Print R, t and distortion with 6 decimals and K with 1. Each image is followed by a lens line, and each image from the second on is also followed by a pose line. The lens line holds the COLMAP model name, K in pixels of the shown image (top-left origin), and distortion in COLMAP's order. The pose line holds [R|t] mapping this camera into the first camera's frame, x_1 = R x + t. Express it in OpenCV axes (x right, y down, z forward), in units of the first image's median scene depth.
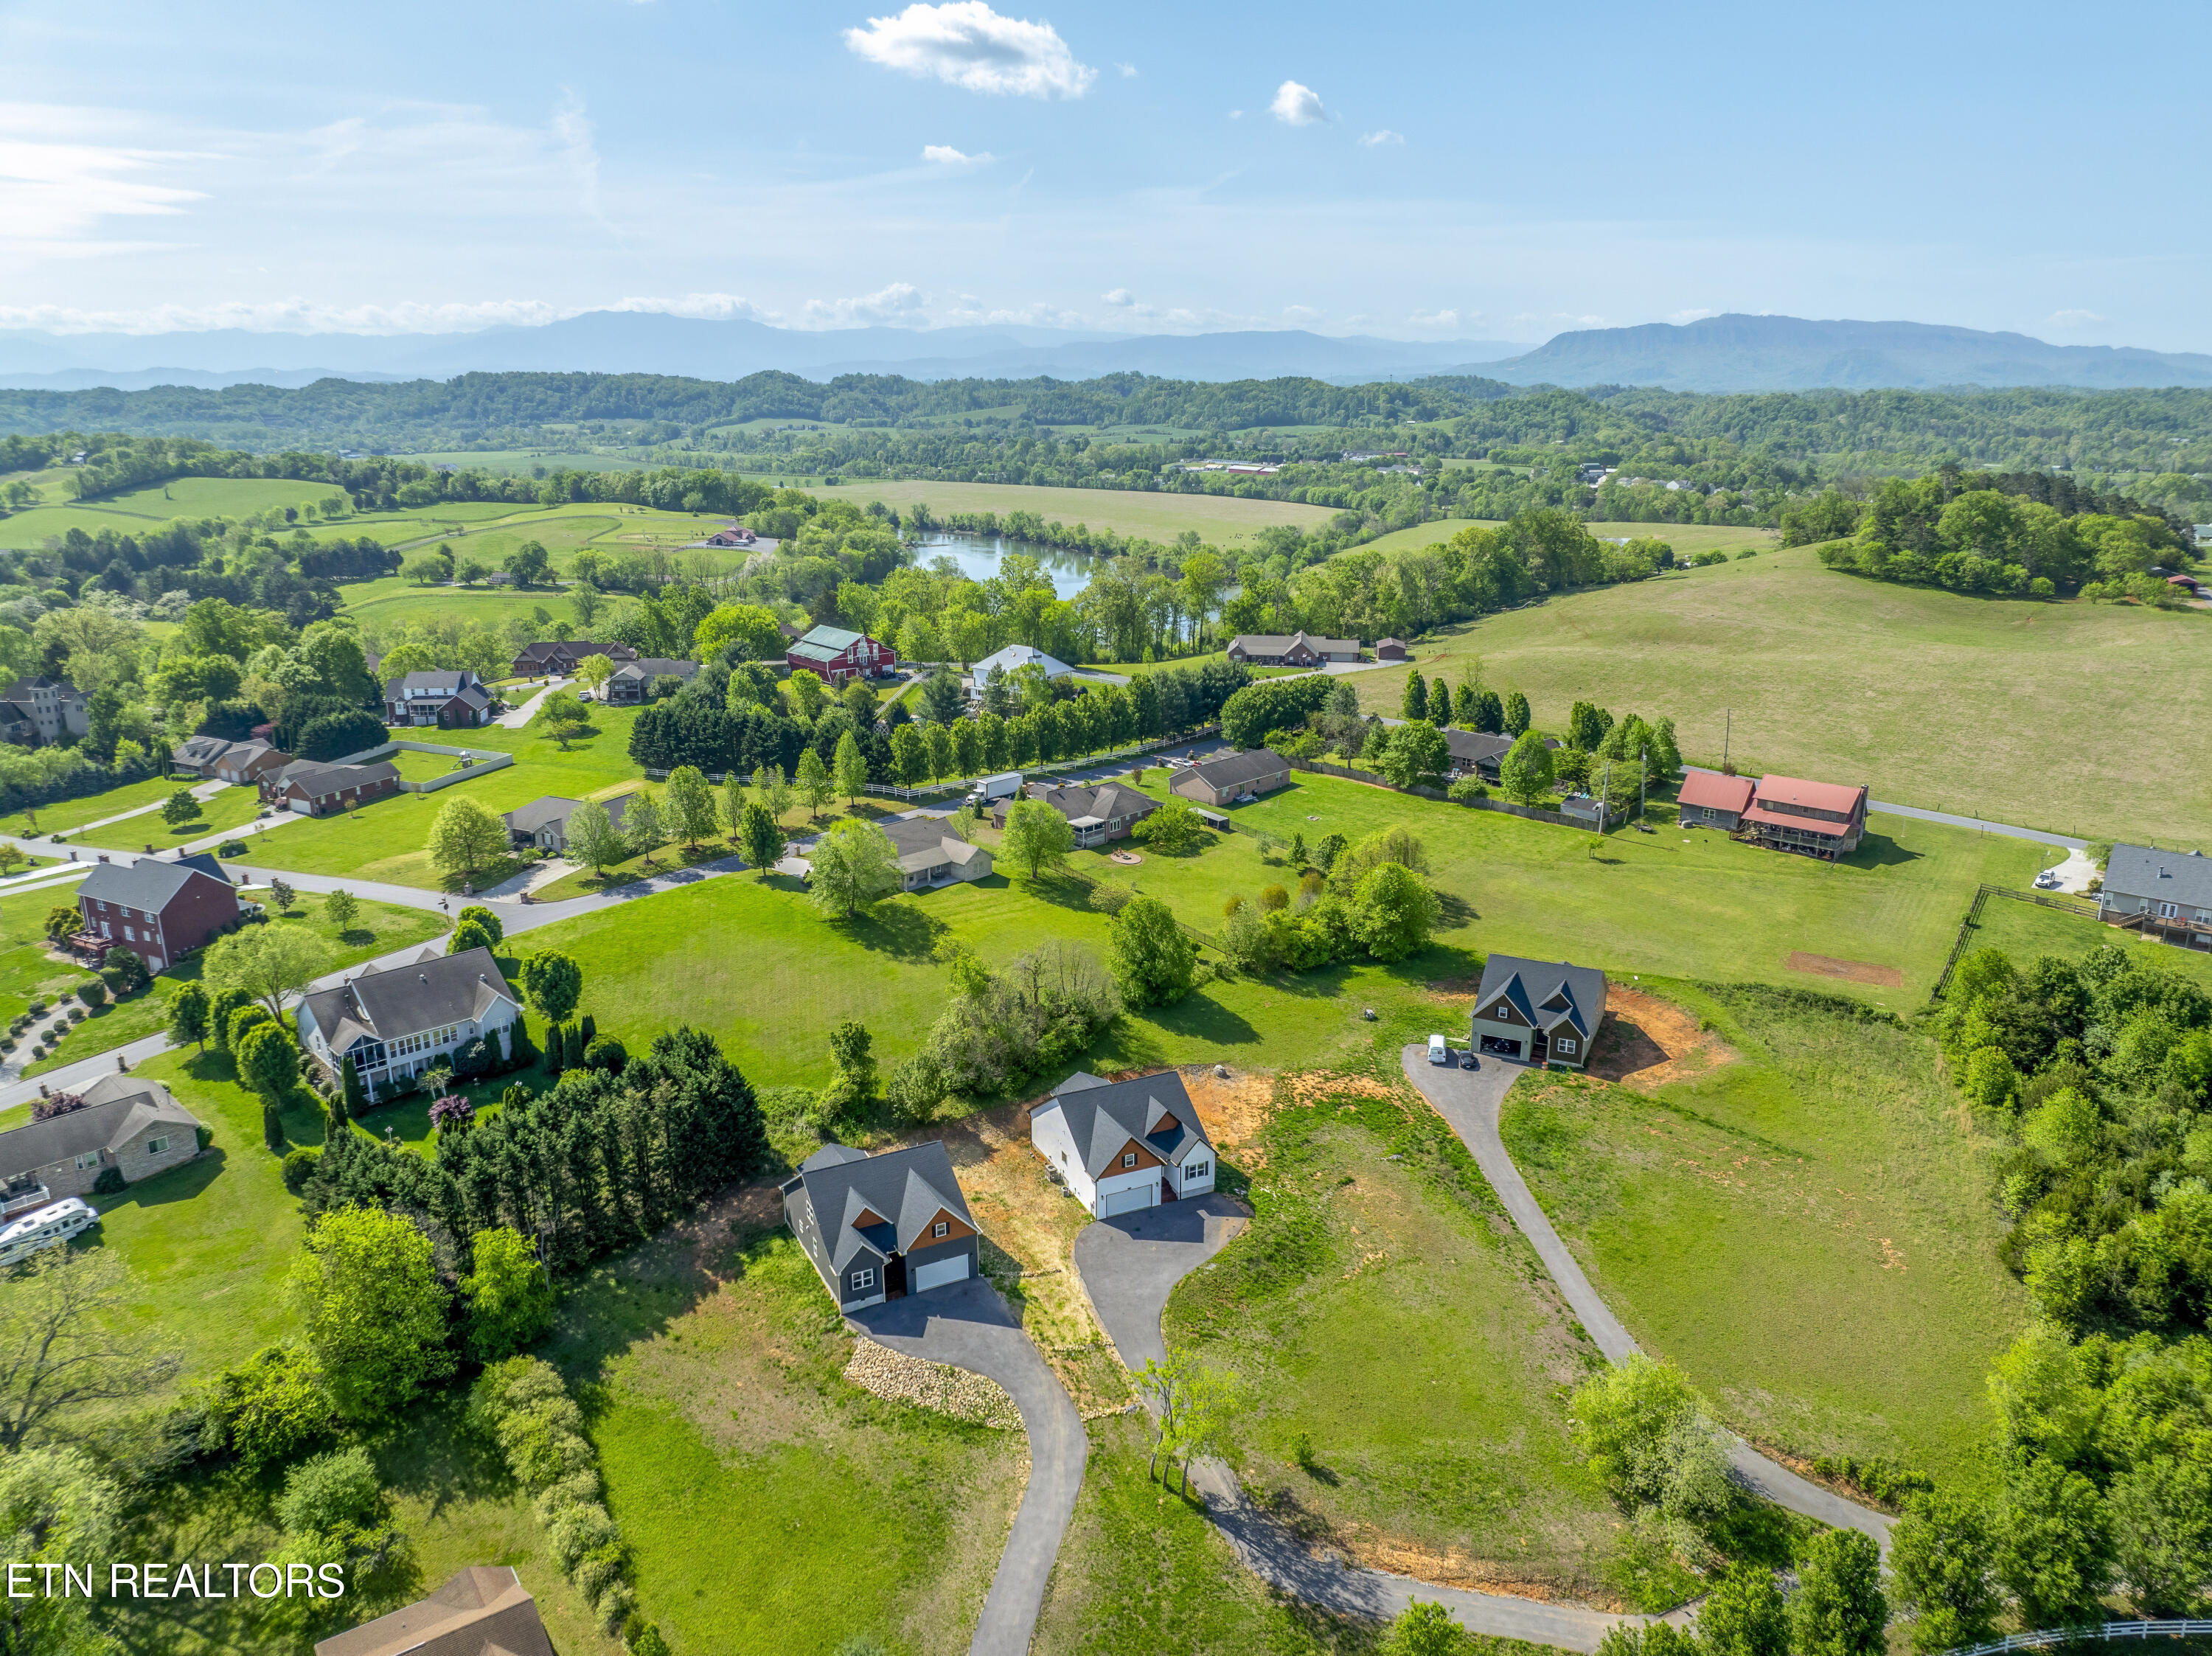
lens RADIAL K [[1556.5, 0, 1108.4], [0, 1556.5, 829.4], [0, 0, 1]] dist [-0.031982, -0.007553]
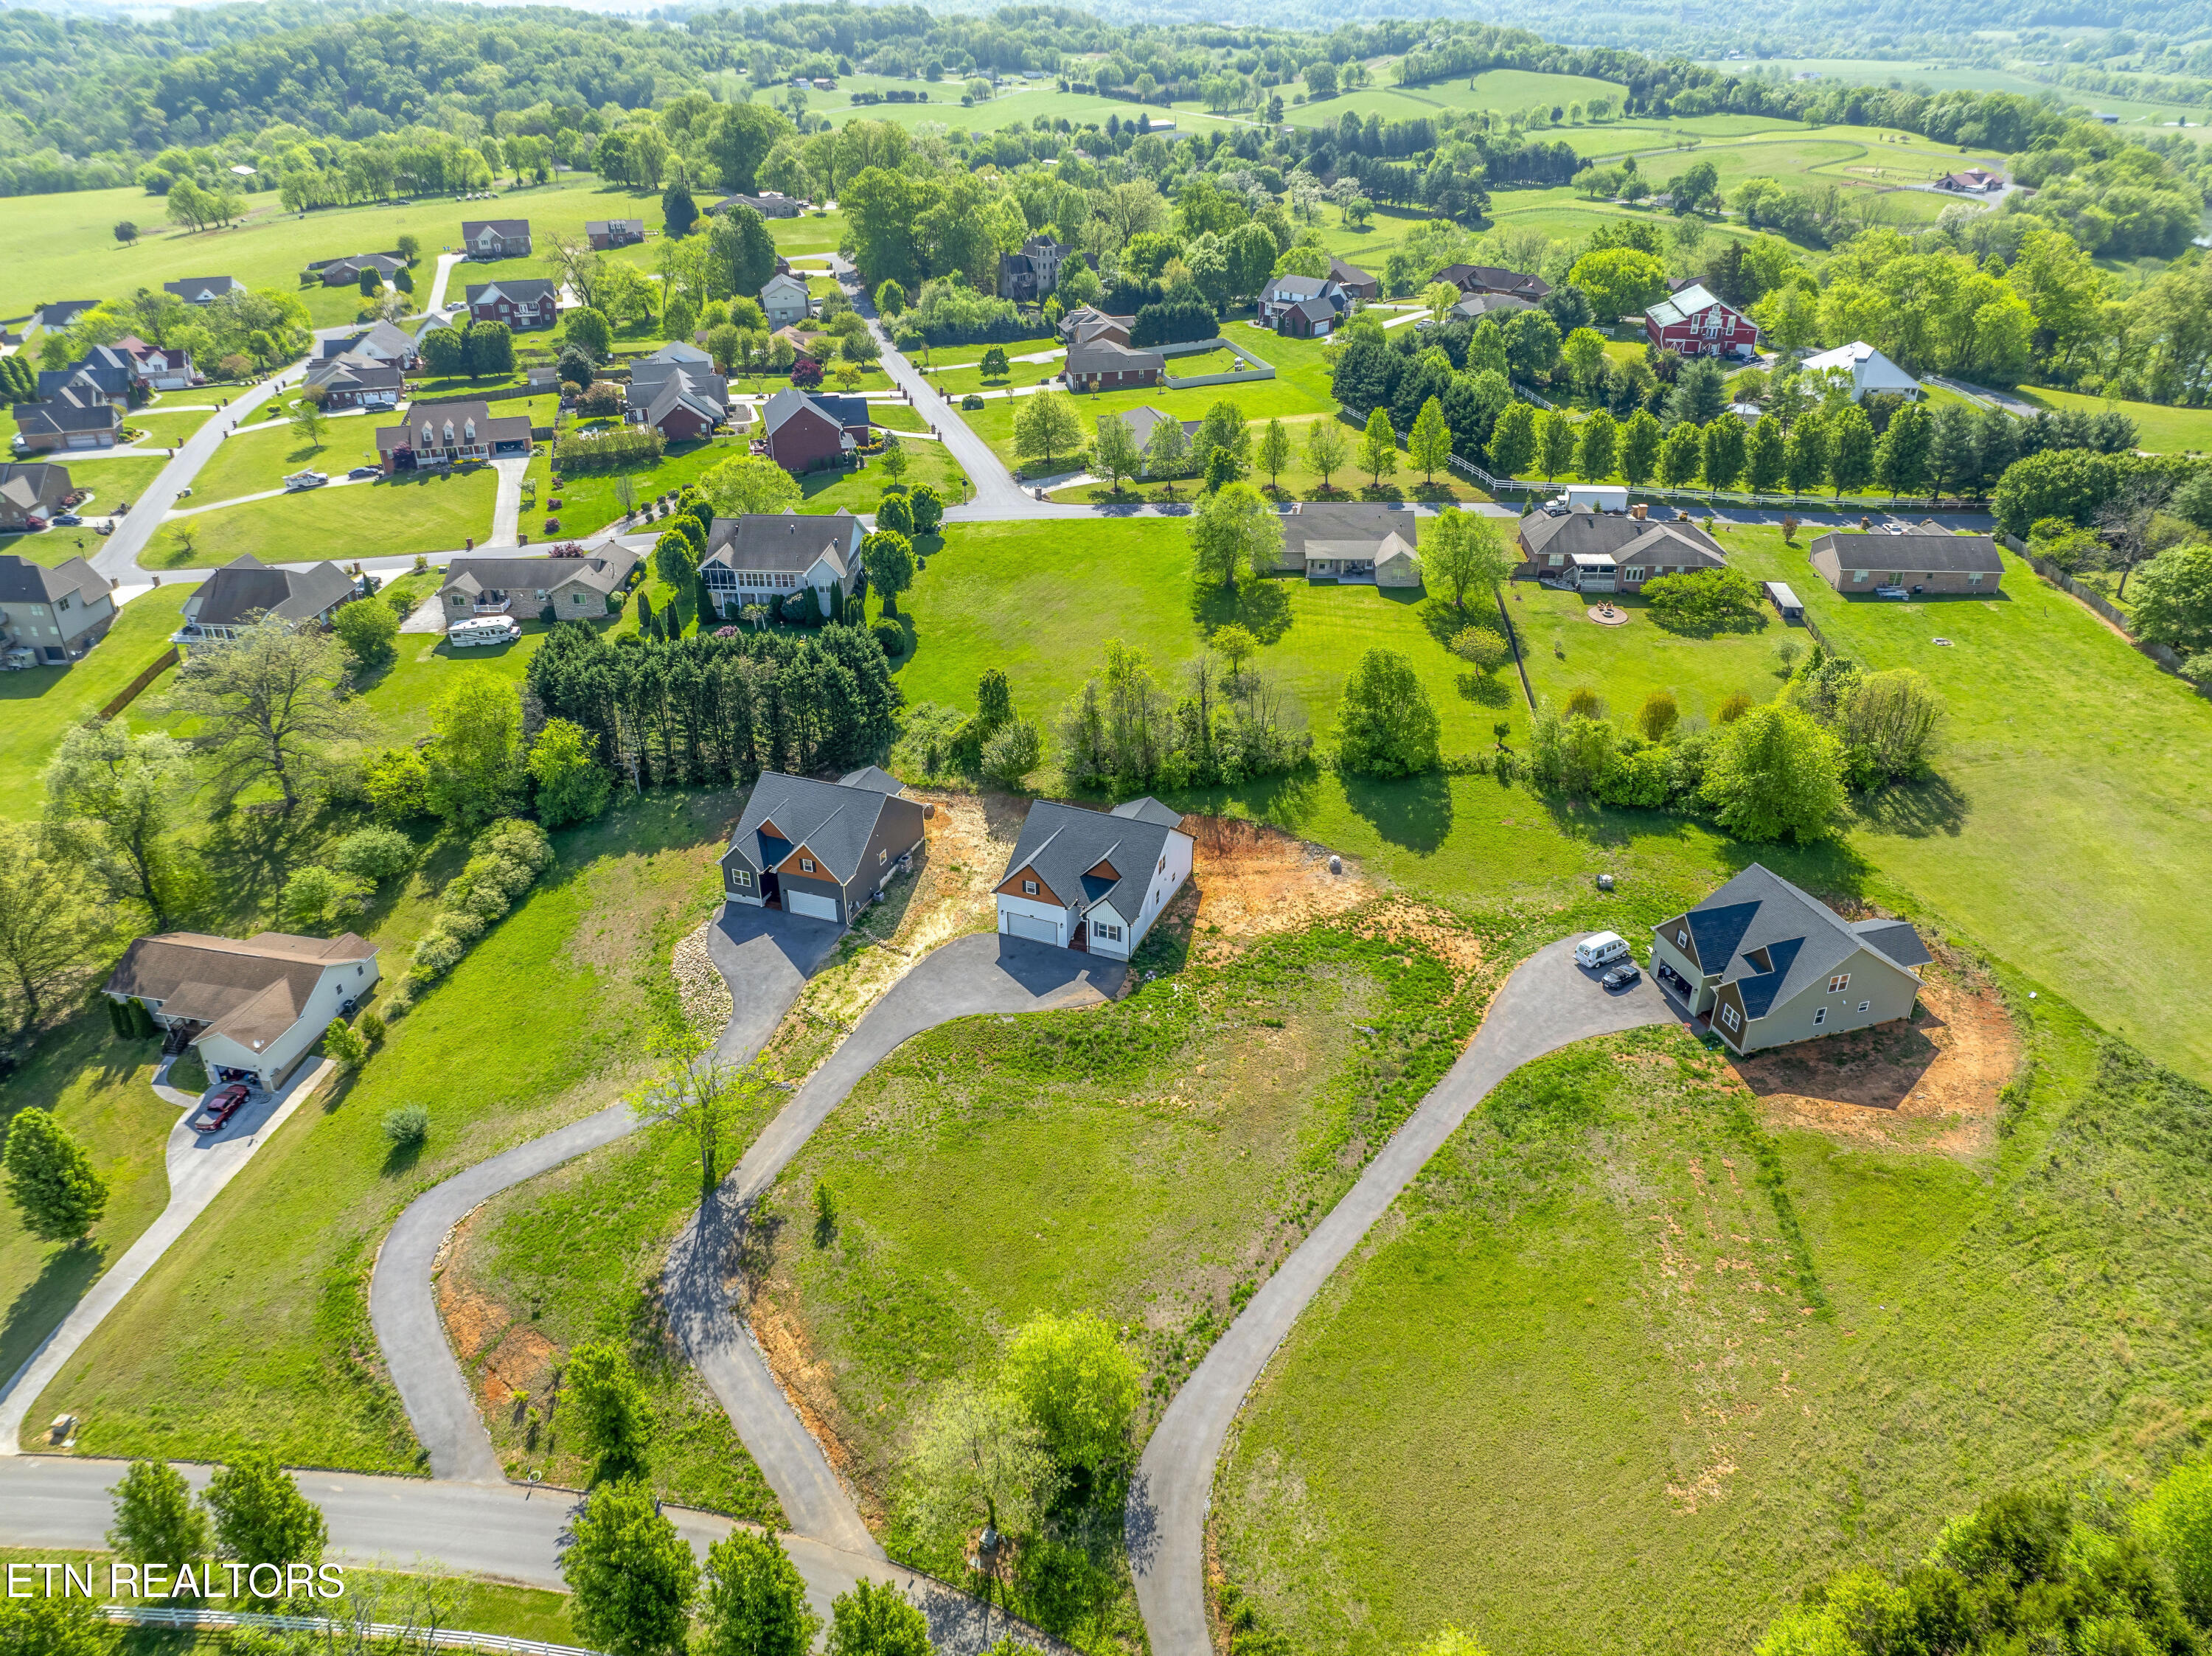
lens RADIAL K [[1545.0, 0, 1108.3], [0, 1545.0, 841.6], [0, 0, 1]] dist [-0.023545, -0.012832]
pose [[0.667929, 0.365831, -0.648104, 0.264505], [-0.204724, 0.927564, 0.312590, -0.045917], [0.715513, -0.076106, 0.694441, 0.165684]]
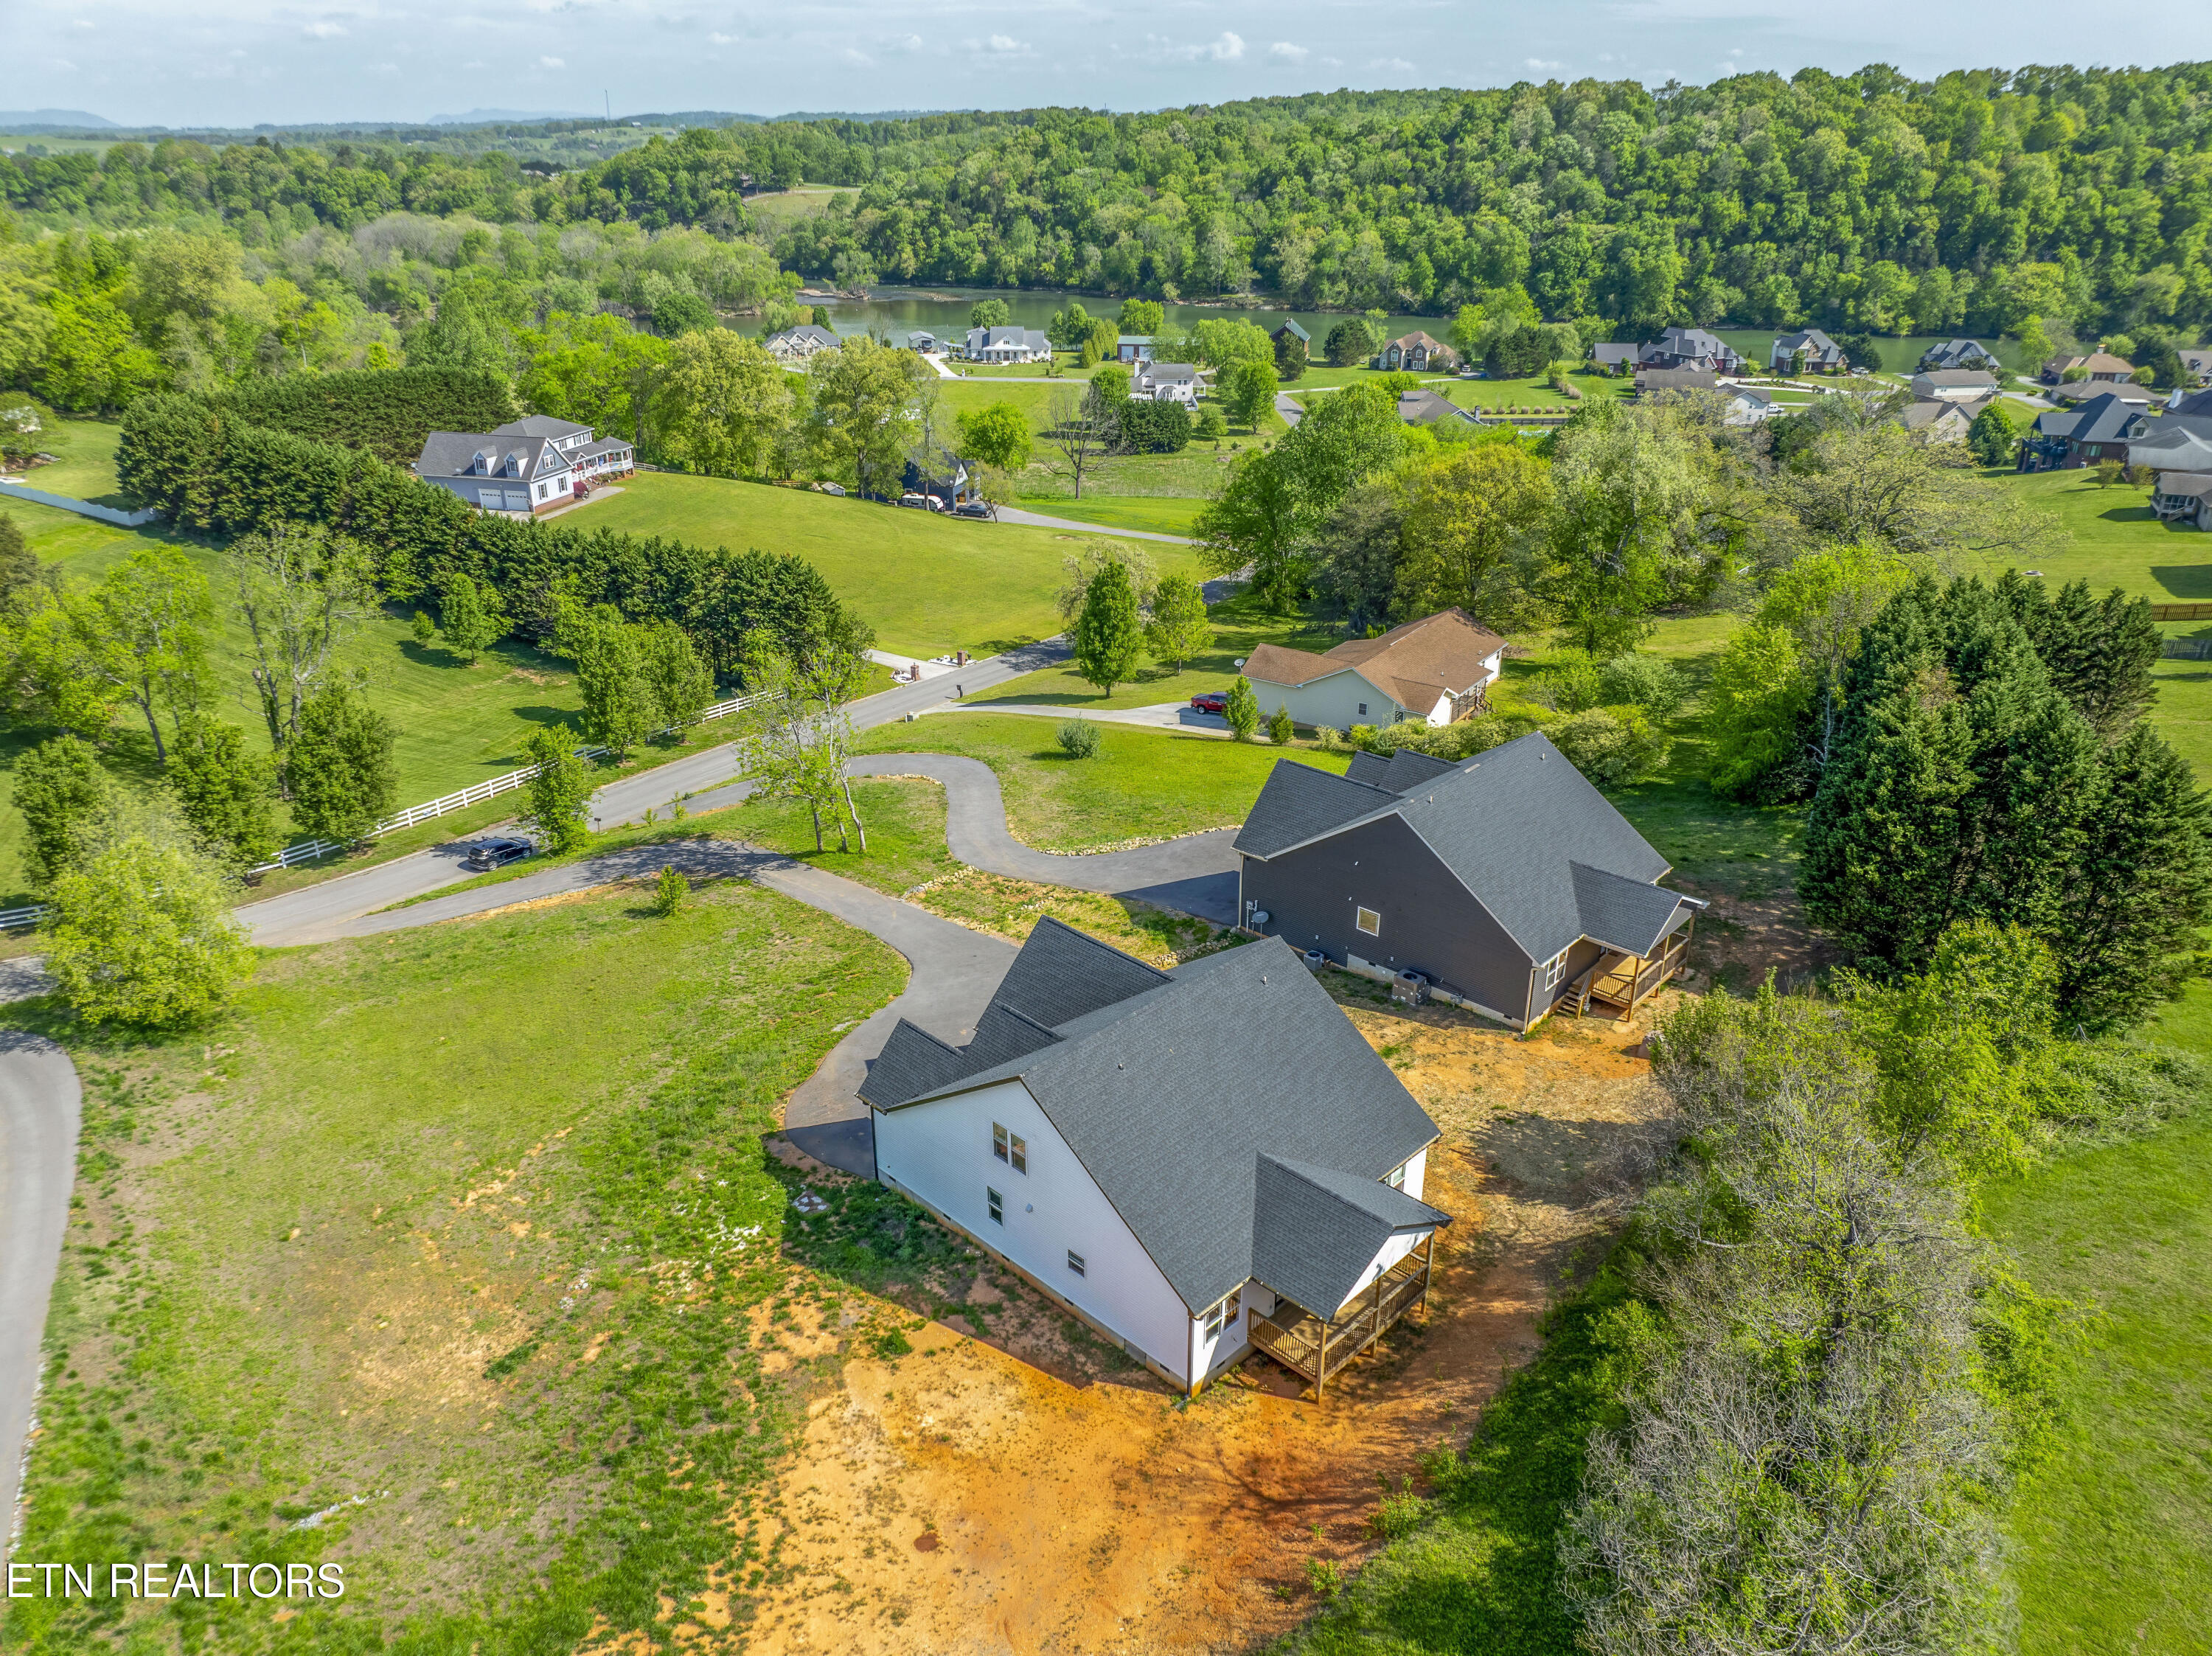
lens RADIAL K [[1563.0, 0, 1107.5], [0, 1563.0, 830.5], [0, 0, 1]] dist [-0.052566, 0.024166]
pose [[-0.939405, 0.141302, -0.312332, 0.053531], [-0.095208, 0.767715, 0.633679, -0.038725], [0.329323, 0.625017, -0.707743, 0.538874]]
